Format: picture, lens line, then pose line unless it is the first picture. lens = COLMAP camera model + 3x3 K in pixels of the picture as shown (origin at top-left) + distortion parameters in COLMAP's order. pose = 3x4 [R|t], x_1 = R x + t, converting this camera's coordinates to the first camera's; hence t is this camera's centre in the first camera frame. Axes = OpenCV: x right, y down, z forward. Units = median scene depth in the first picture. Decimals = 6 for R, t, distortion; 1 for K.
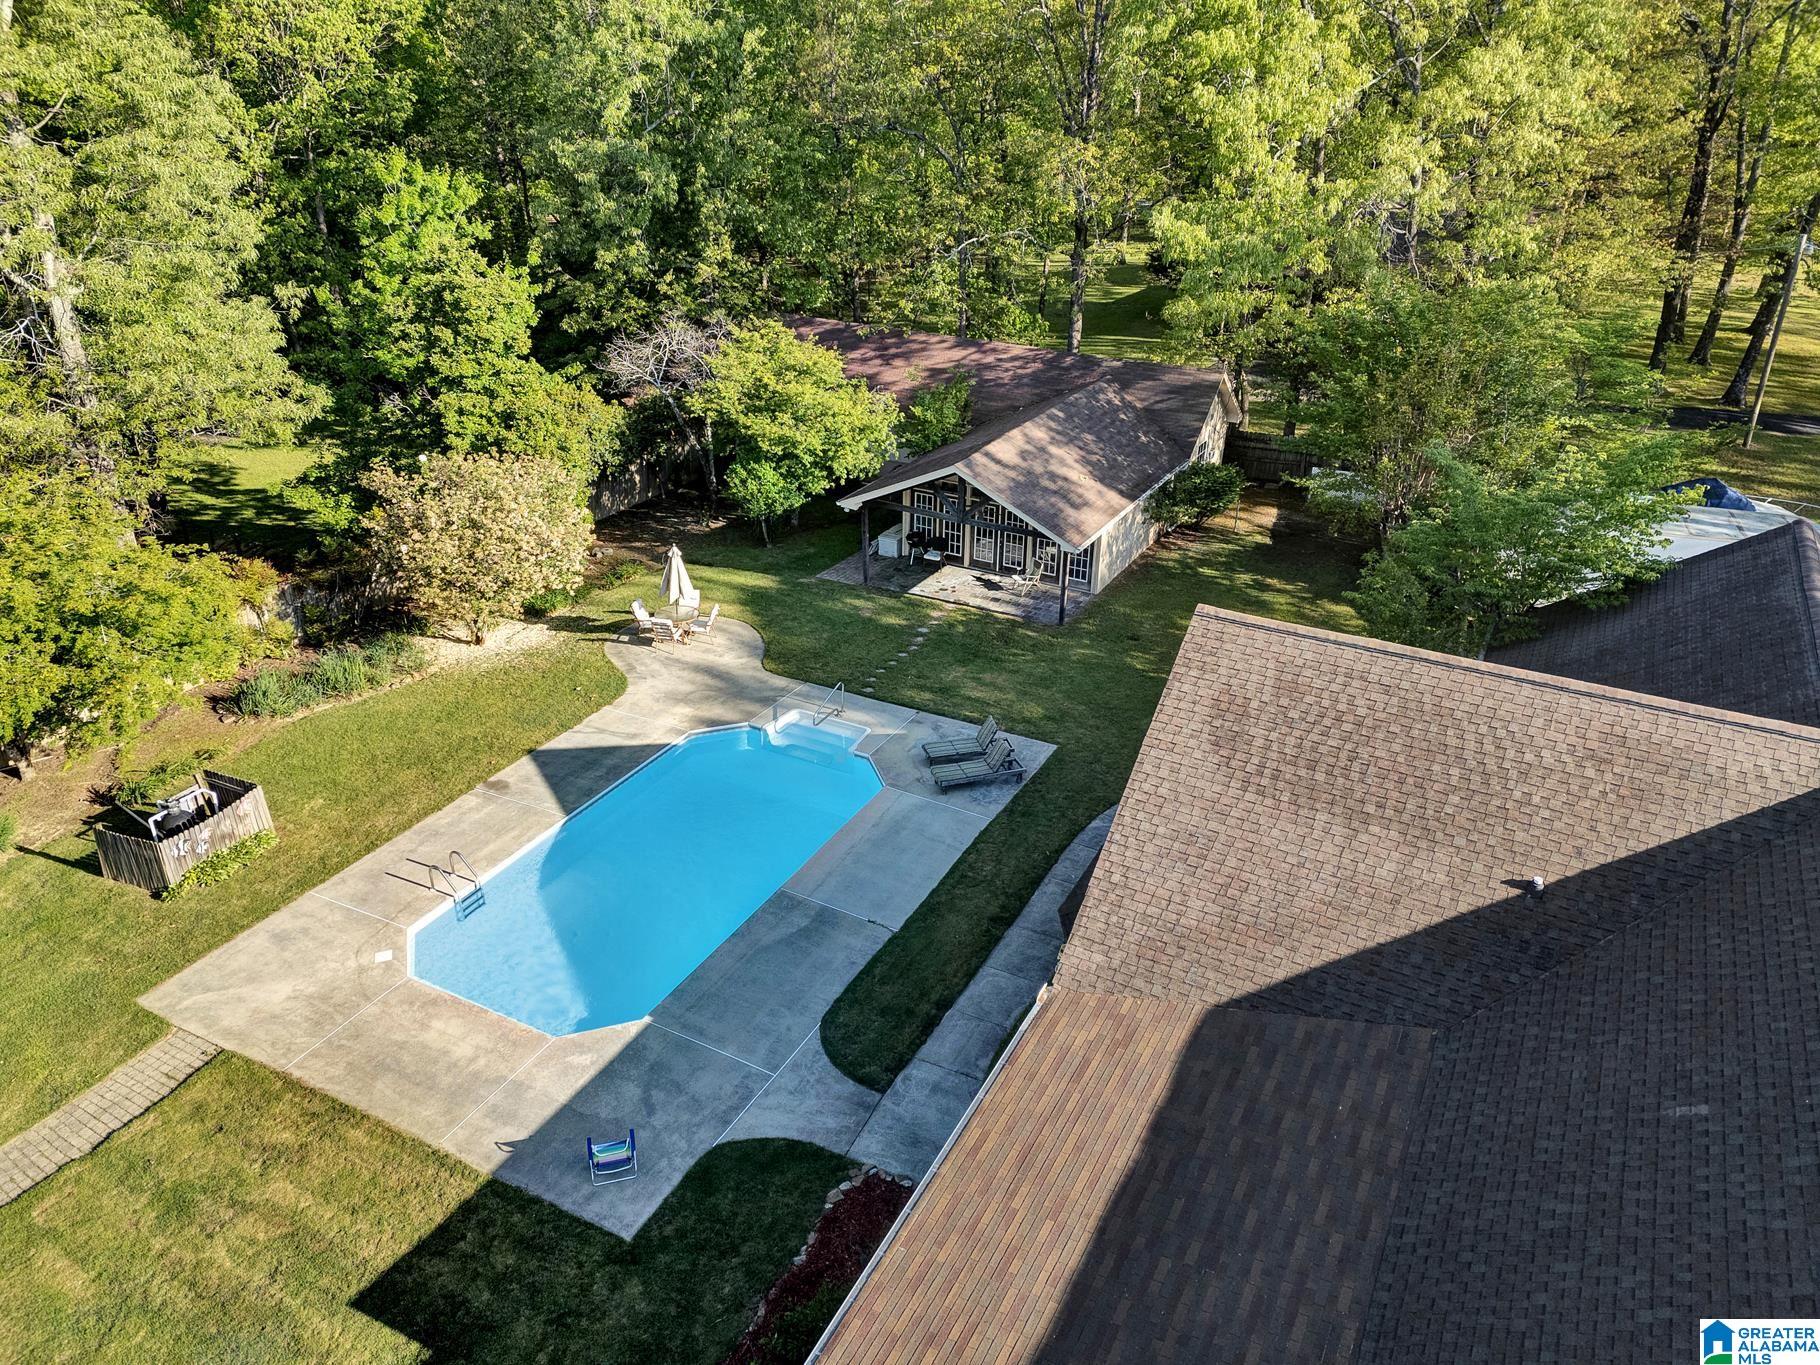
lens RADIAL K [[1311.8, 0, 910.0], [0, 1311.8, 682.5], [0, 0, 1]] dist [0.054125, -0.051673]
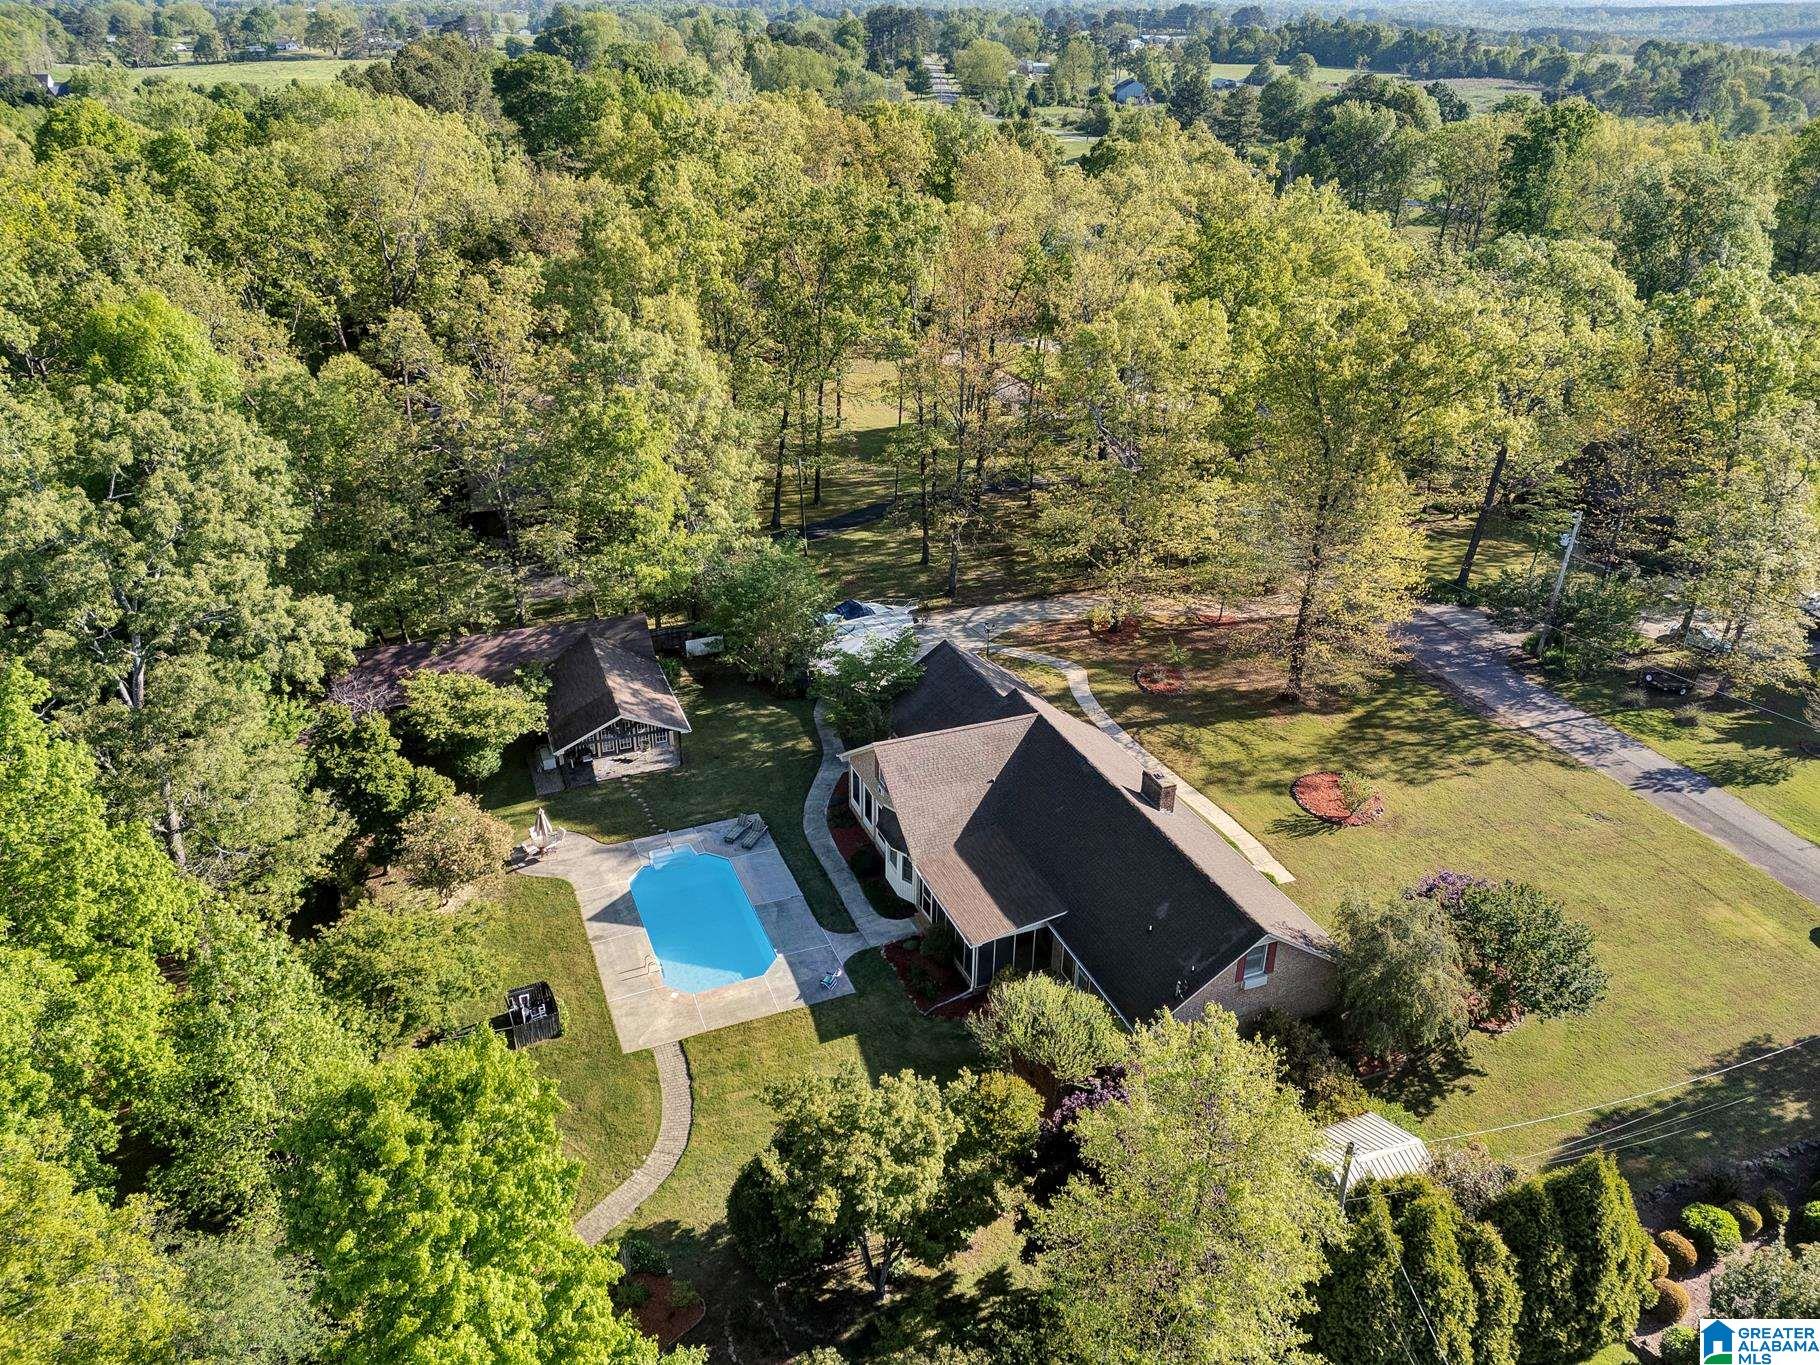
lens RADIAL K [[1311.8, 0, 910.0], [0, 1311.8, 682.5], [0, 0, 1]] dist [0.054125, -0.051673]
pose [[0.643934, -0.357696, 0.676316, -1.040391], [0.344258, 0.924899, 0.161393, -0.386858], [-0.683254, 0.128901, 0.718713, -0.775791]]
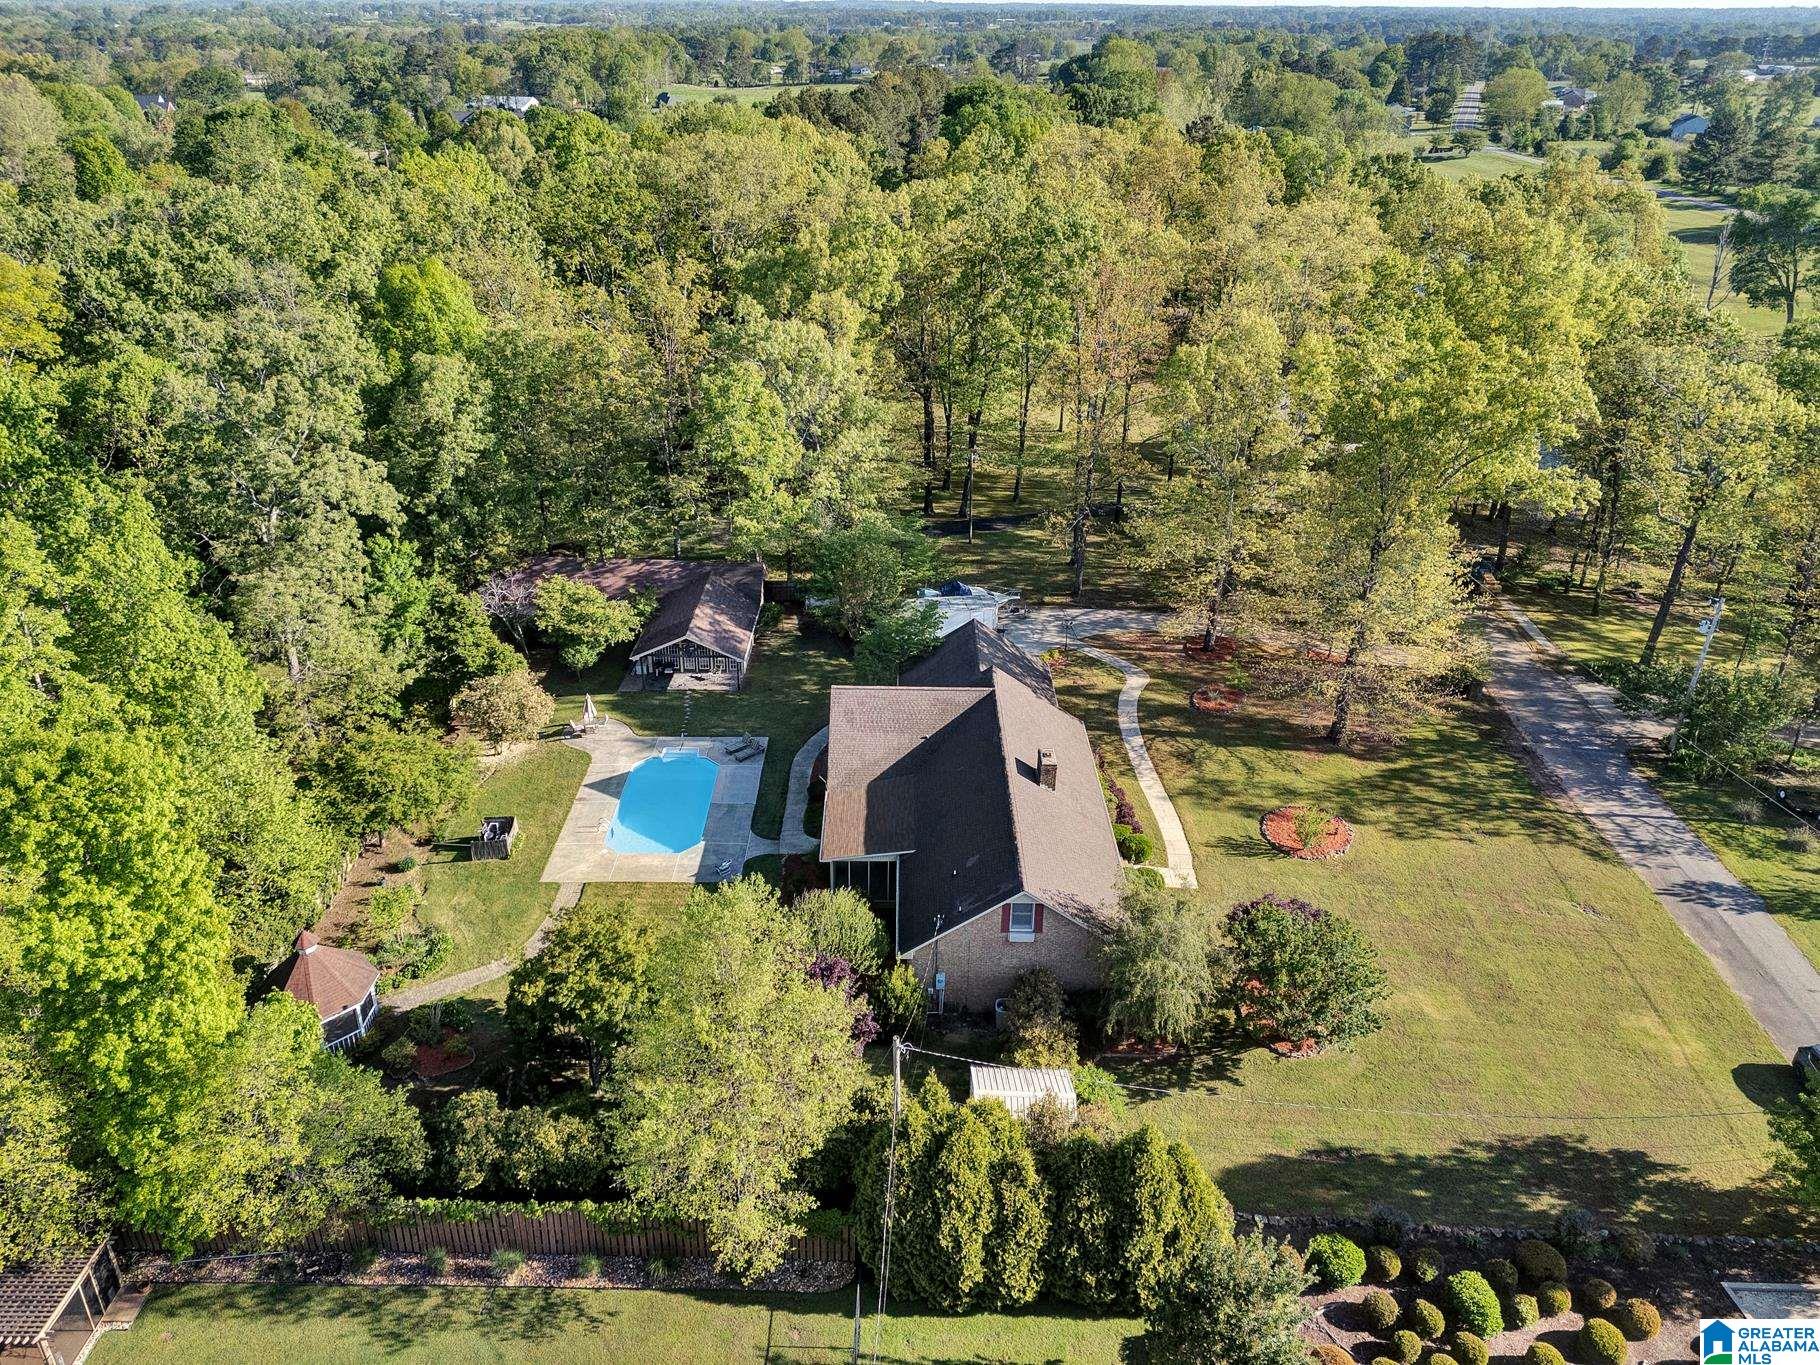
lens RADIAL K [[1311.8, 0, 910.0], [0, 1311.8, 682.5], [0, 0, 1]] dist [0.054125, -0.051673]
pose [[0.882233, -0.213325, 0.419710, -0.635417], [0.212013, 0.975966, 0.050399, -0.116213], [-0.420374, 0.044521, 0.906258, -1.353150]]
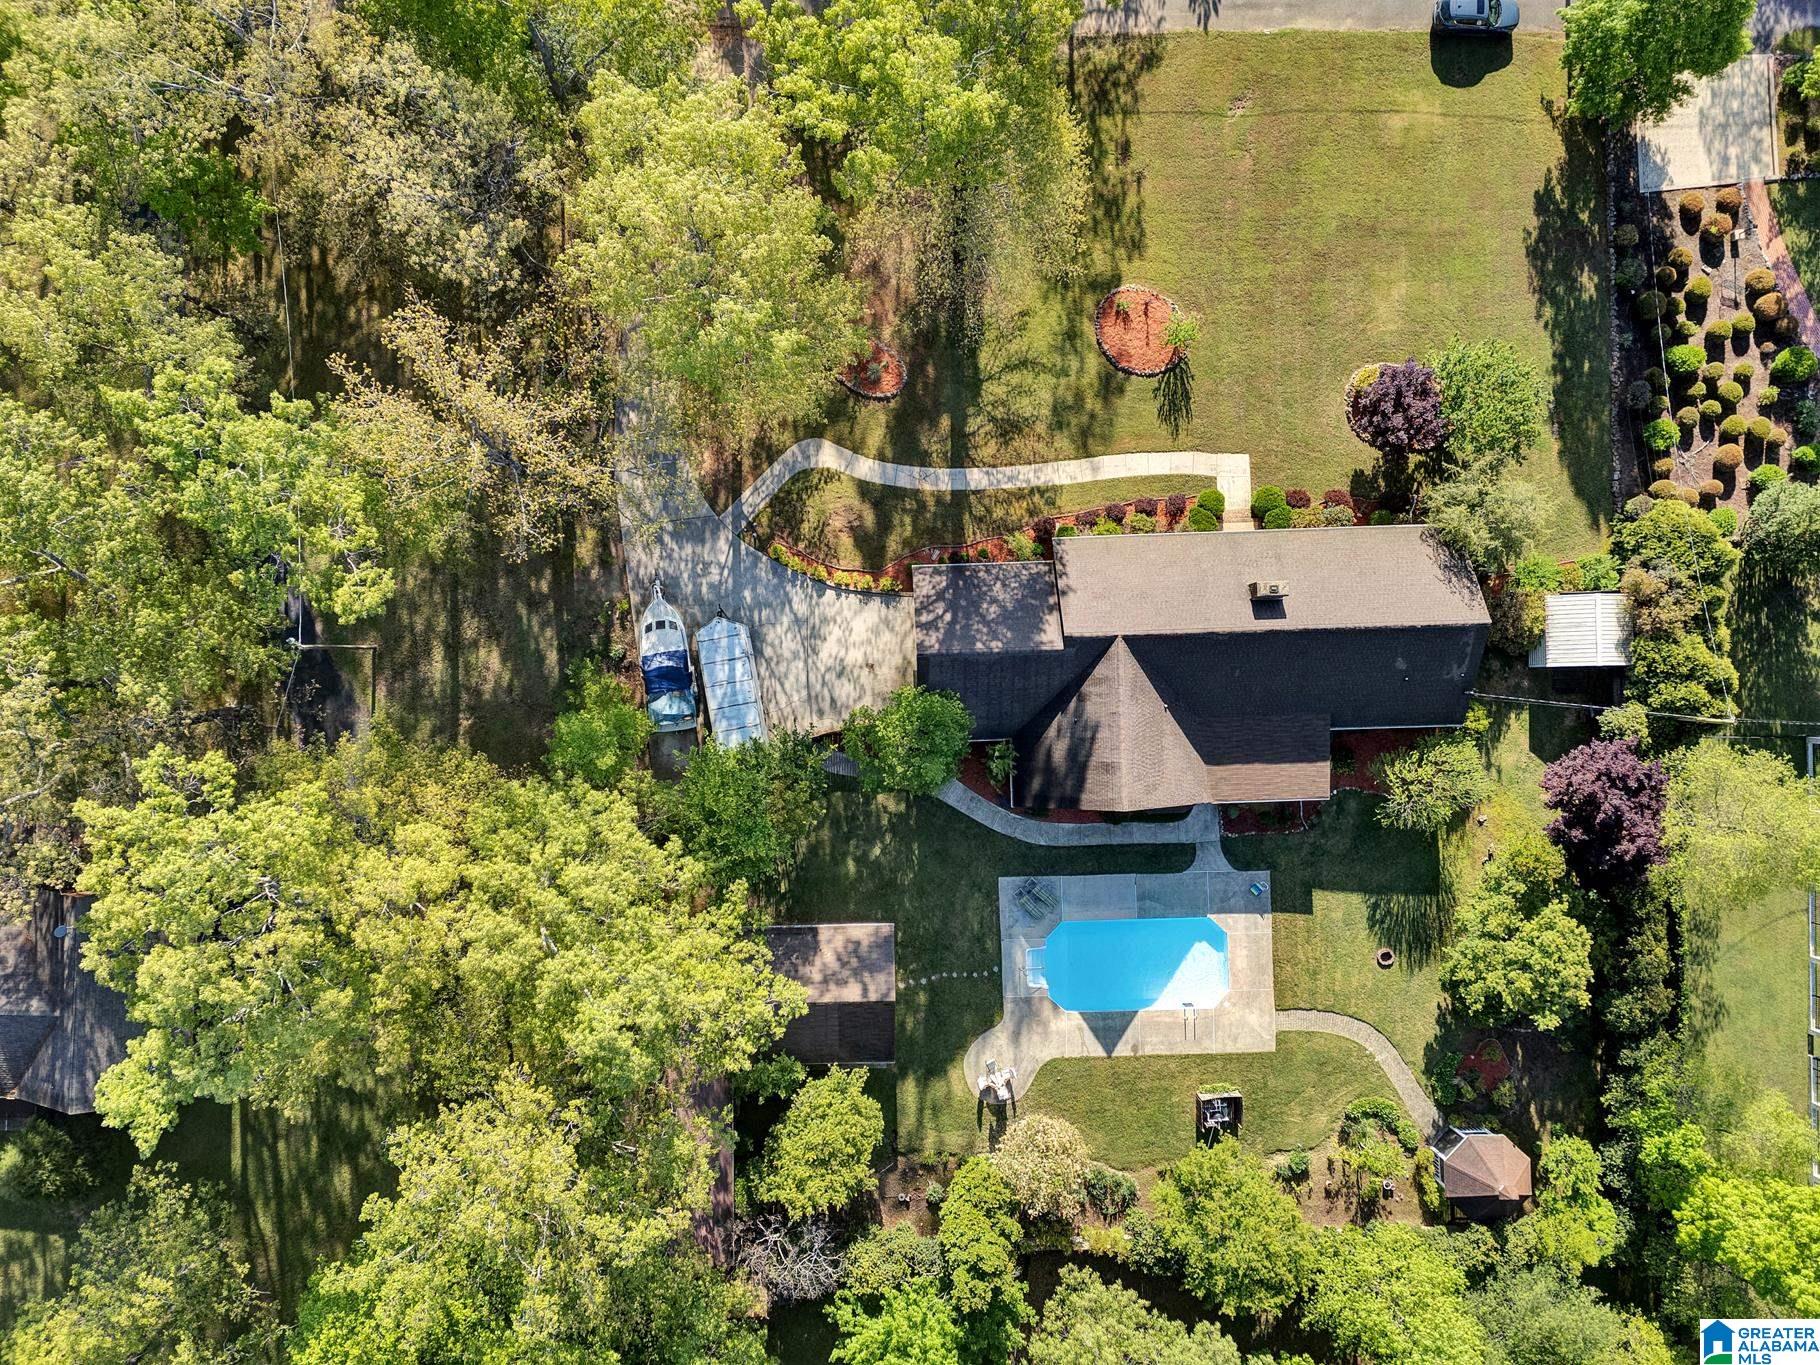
lens RADIAL K [[1277.3, 0, 878.5], [0, 1277.3, 685.7], [0, 0, 1]] dist [0.042347, -0.000275]
pose [[-0.489880, -0.871707, -0.012040, 0.487153], [0.384517, -0.228443, 0.894405, -1.811675], [-0.782409, 0.433522, 0.447096, -0.057886]]
